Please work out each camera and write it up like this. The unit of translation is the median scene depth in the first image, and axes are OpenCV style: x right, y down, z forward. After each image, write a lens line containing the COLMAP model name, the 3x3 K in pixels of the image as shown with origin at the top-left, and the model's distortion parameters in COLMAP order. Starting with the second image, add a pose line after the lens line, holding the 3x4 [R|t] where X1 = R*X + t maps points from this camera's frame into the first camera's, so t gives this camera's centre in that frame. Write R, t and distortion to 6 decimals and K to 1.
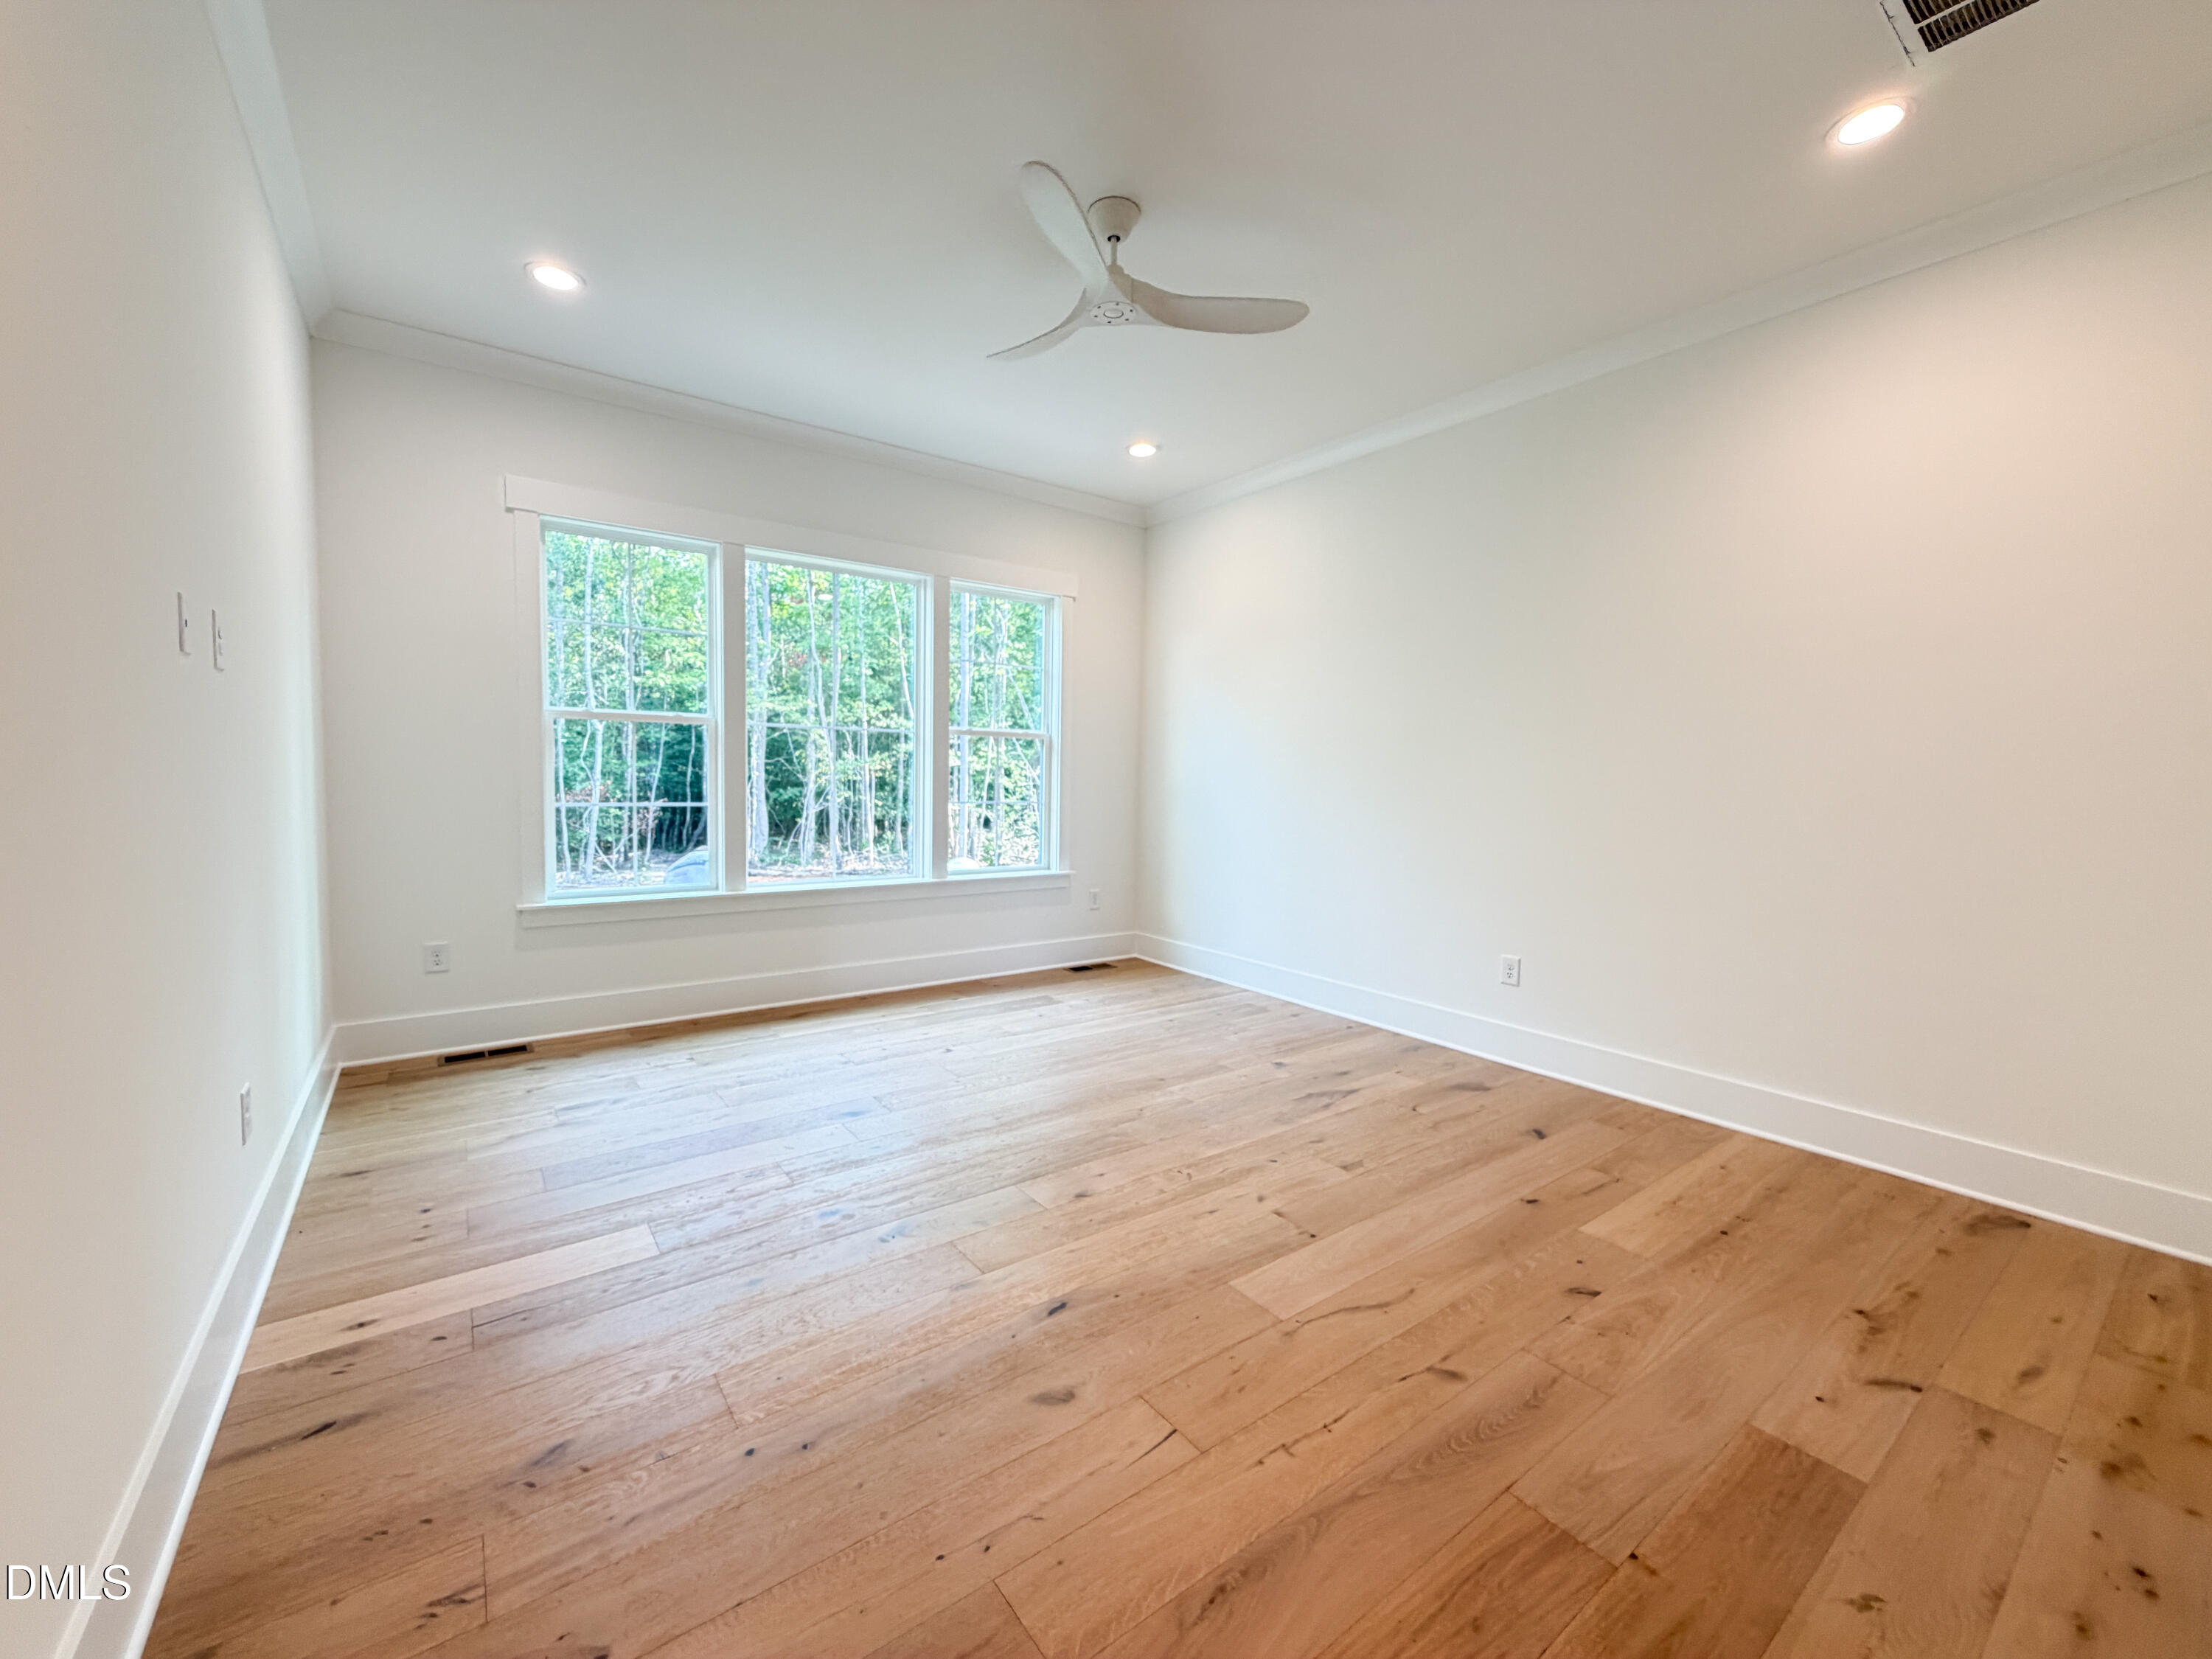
lens RADIAL K [[882.1, 0, 1104.8], [0, 882.1, 832.1], [0, 0, 1]] dist [-0.000716, 0.000173]
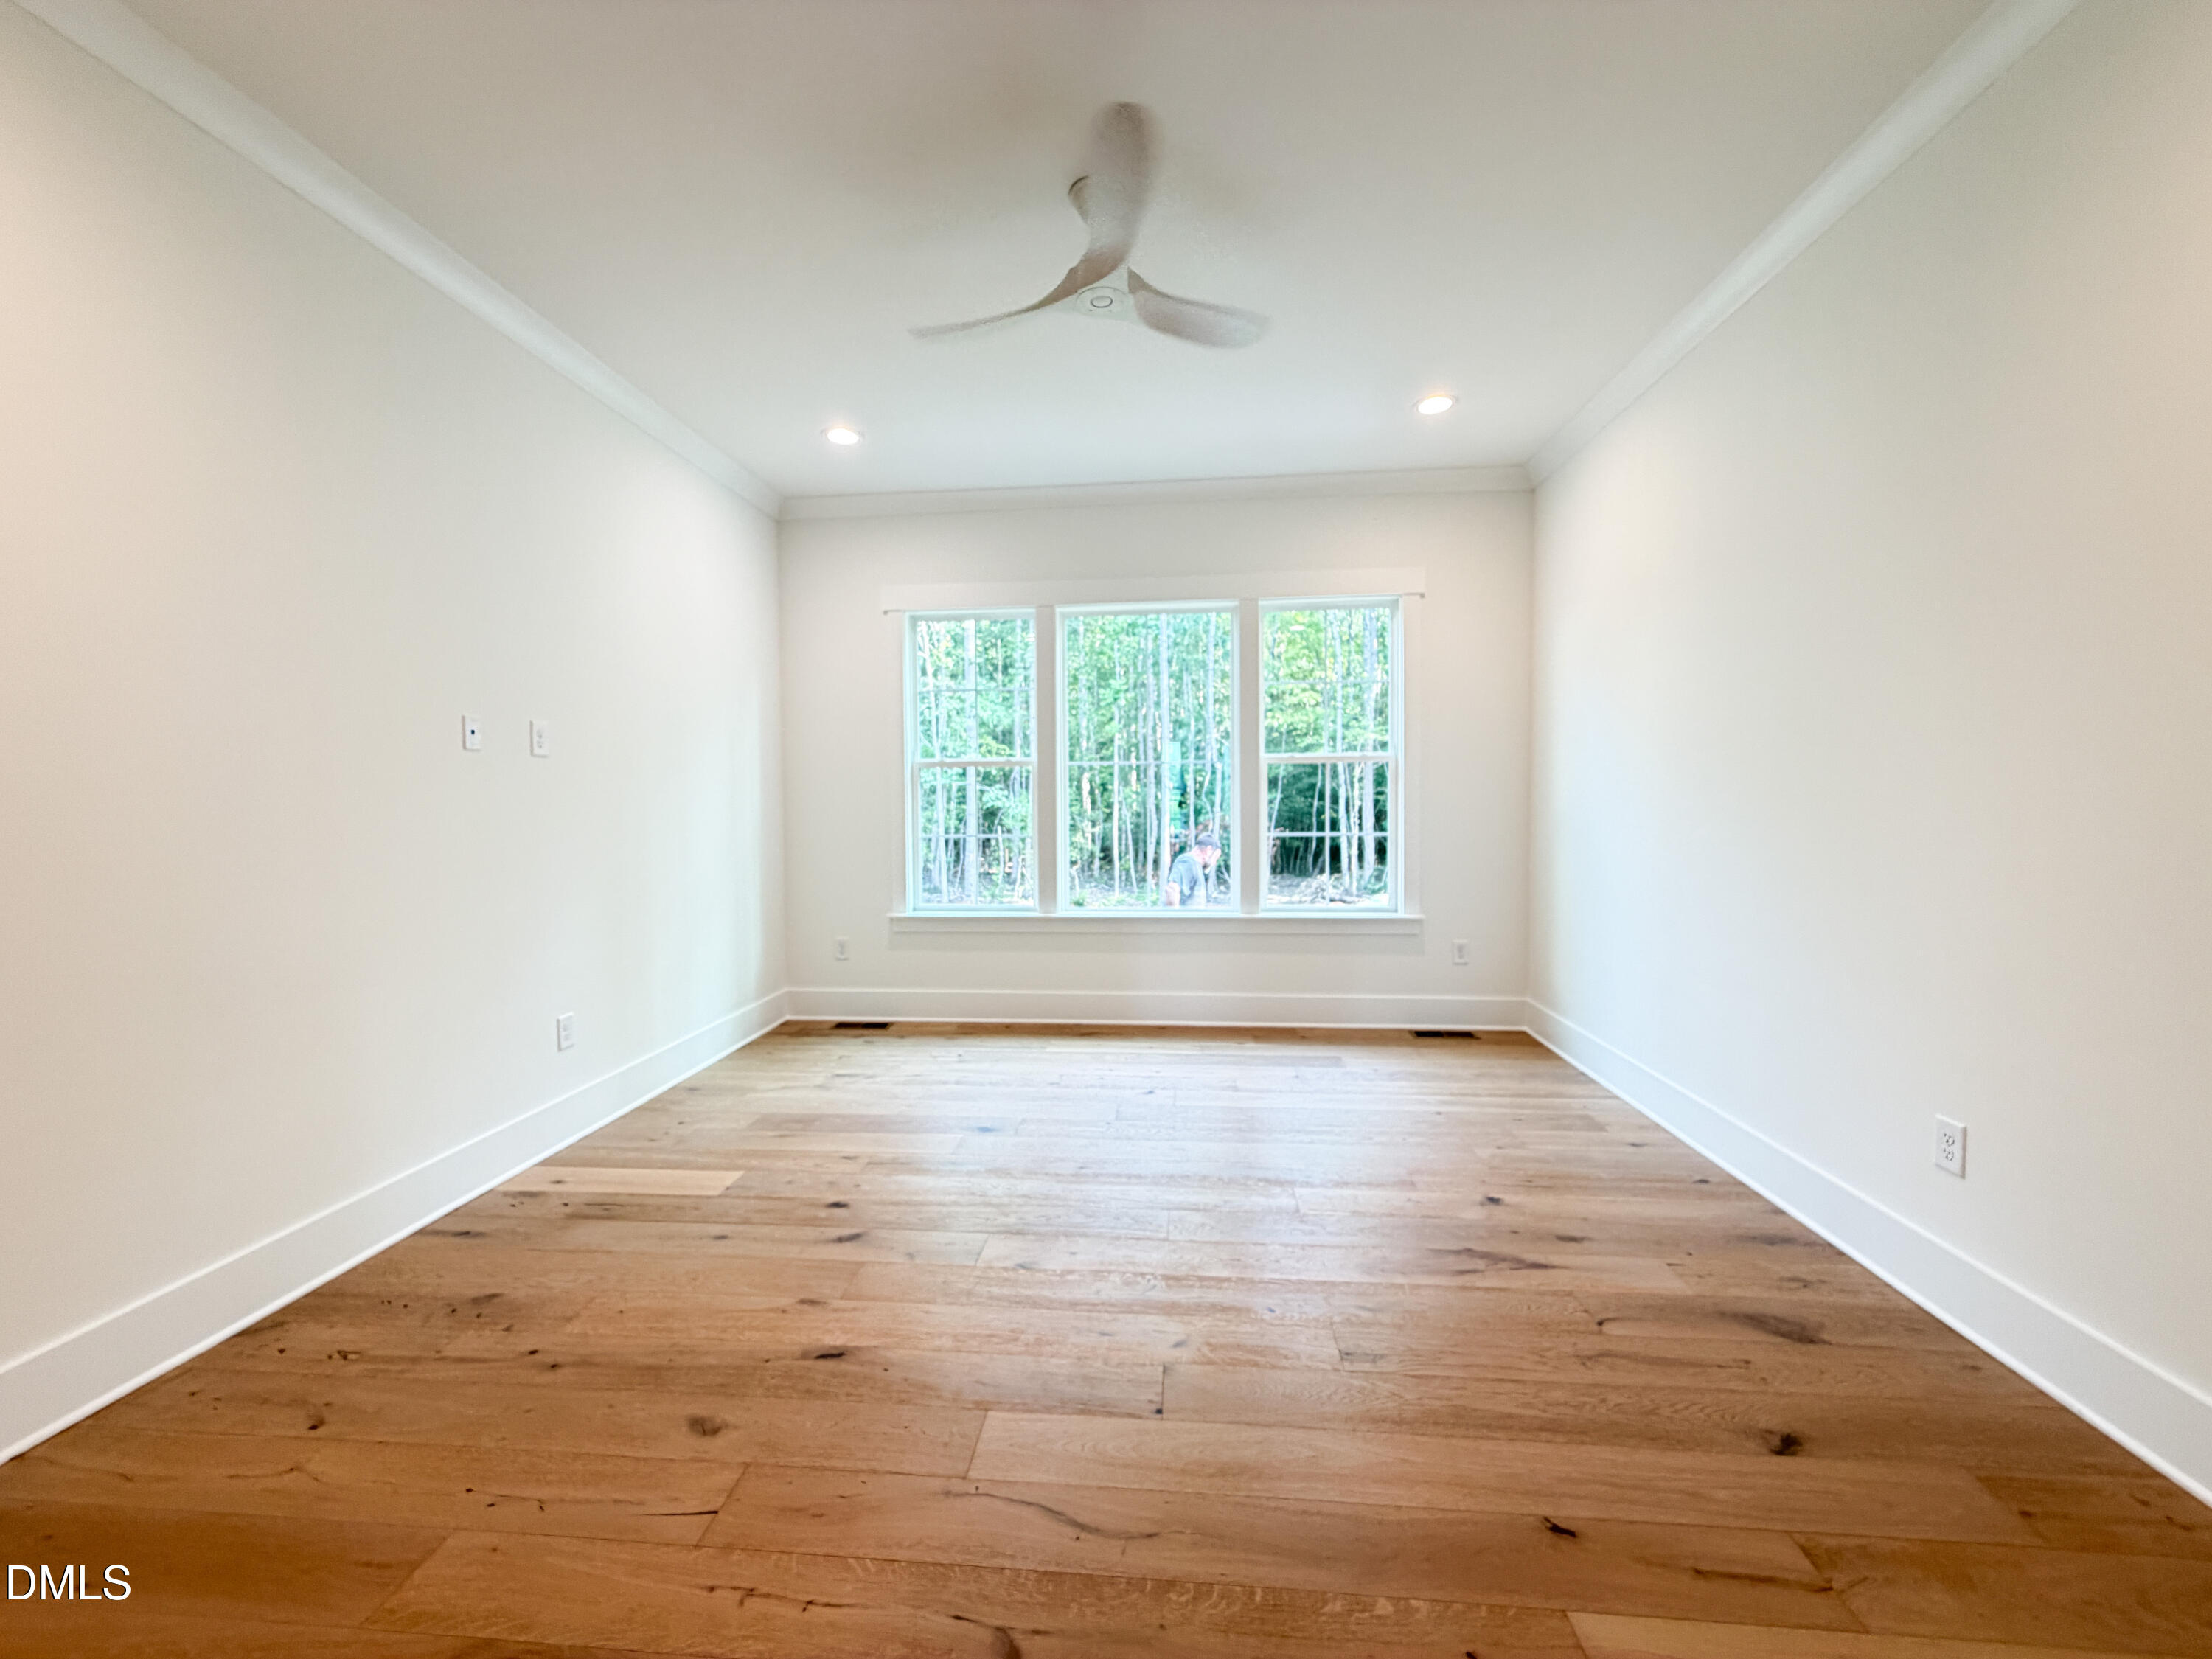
lens RADIAL K [[882.1, 0, 1104.2], [0, 882.1, 840.5], [0, 0, 1]] dist [-0.000716, 0.000173]
pose [[0.743912, 0.005218, -0.668257, 0.462742], [-0.020618, 0.999673, -0.015147, -0.014112], [0.667959, 0.025046, 0.743777, 0.255865]]
